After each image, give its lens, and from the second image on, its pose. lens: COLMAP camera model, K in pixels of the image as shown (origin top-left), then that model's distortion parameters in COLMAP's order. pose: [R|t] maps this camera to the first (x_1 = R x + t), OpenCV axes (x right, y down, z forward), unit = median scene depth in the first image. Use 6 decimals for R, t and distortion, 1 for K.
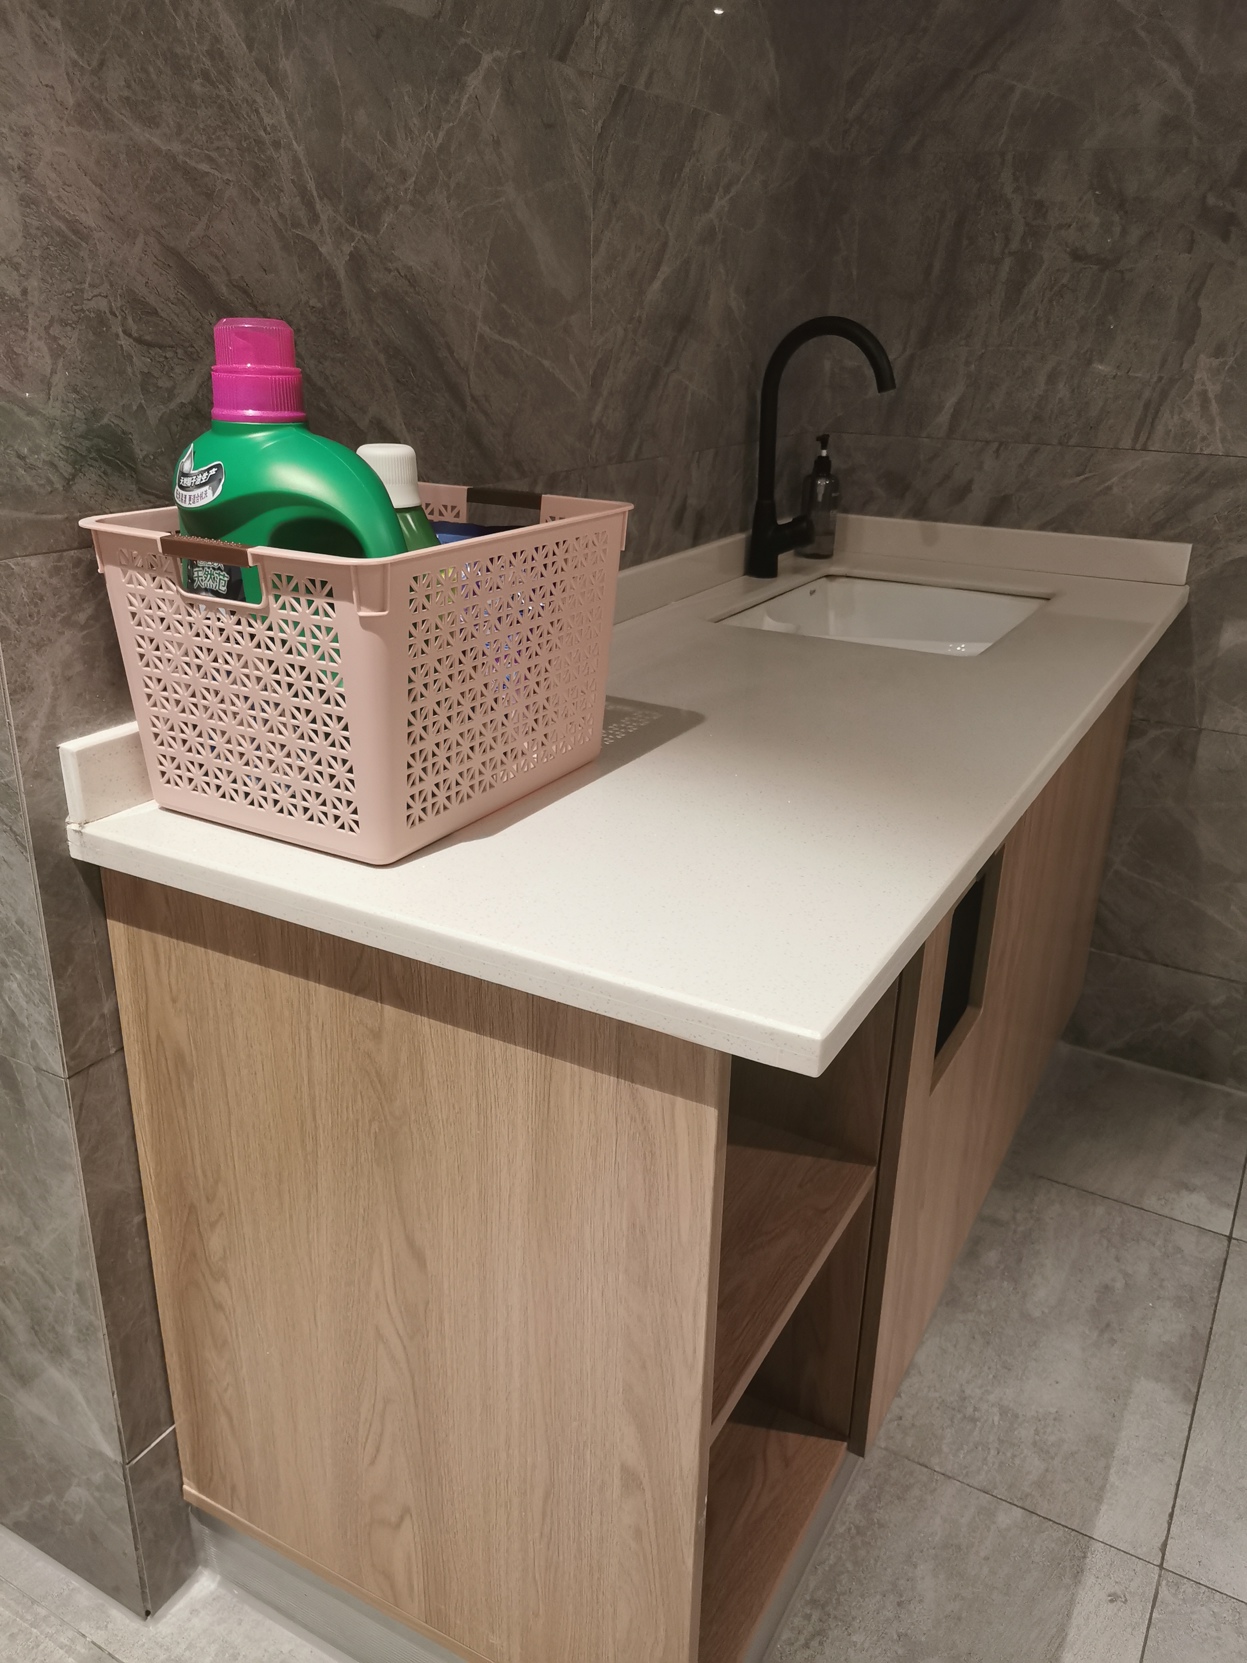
lens RADIAL K [[1291.2, 0, 618.4], [0, 1291.2, 847.4], [0, 0, 1]] dist [0.069969, -0.122672]
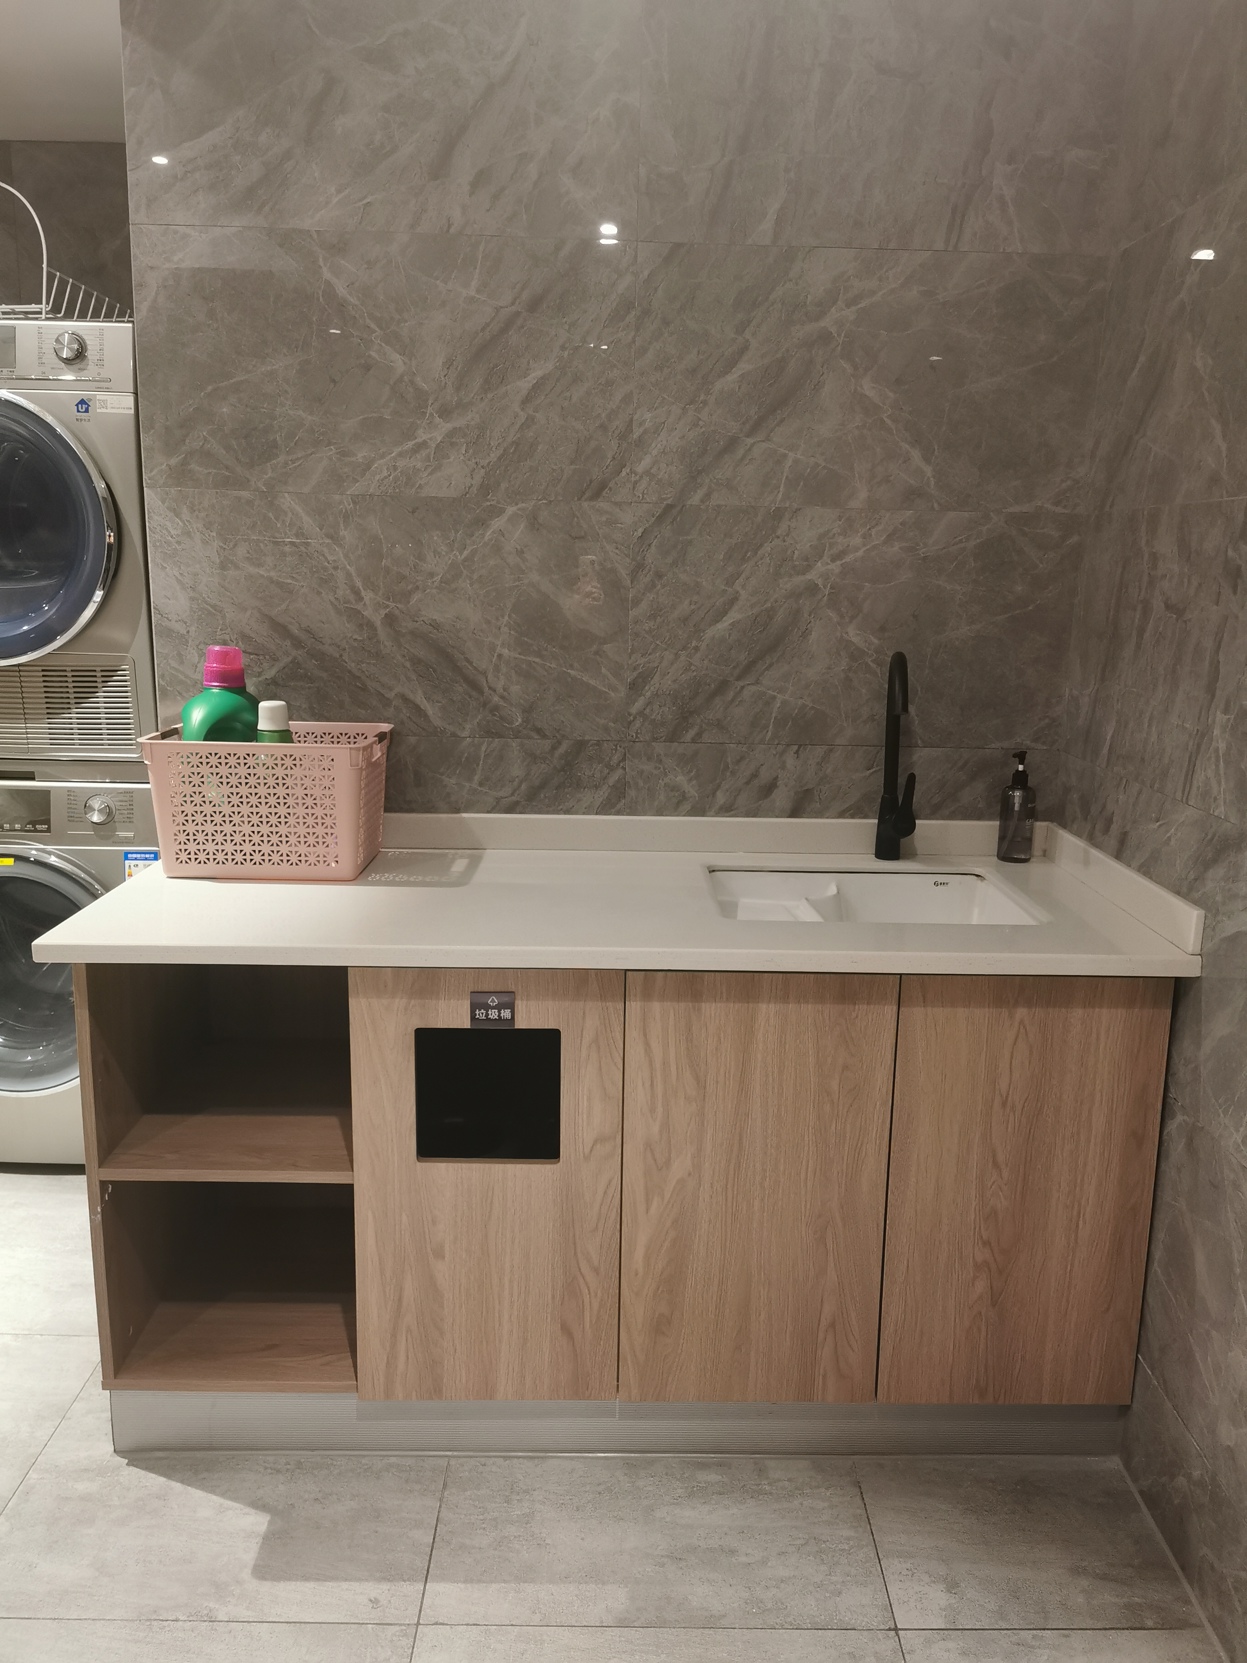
lens RADIAL K [[1292.4, 0, 623.5], [0, 1292.4, 831.5], [0, 0, 1]] dist [0.063622, -0.155913]
pose [[0.495192, 0.167473, -0.852489, 1.585307], [-0.337131, 0.941395, -0.010893, -0.225914], [0.800704, 0.292795, 0.522631, 0.328247]]
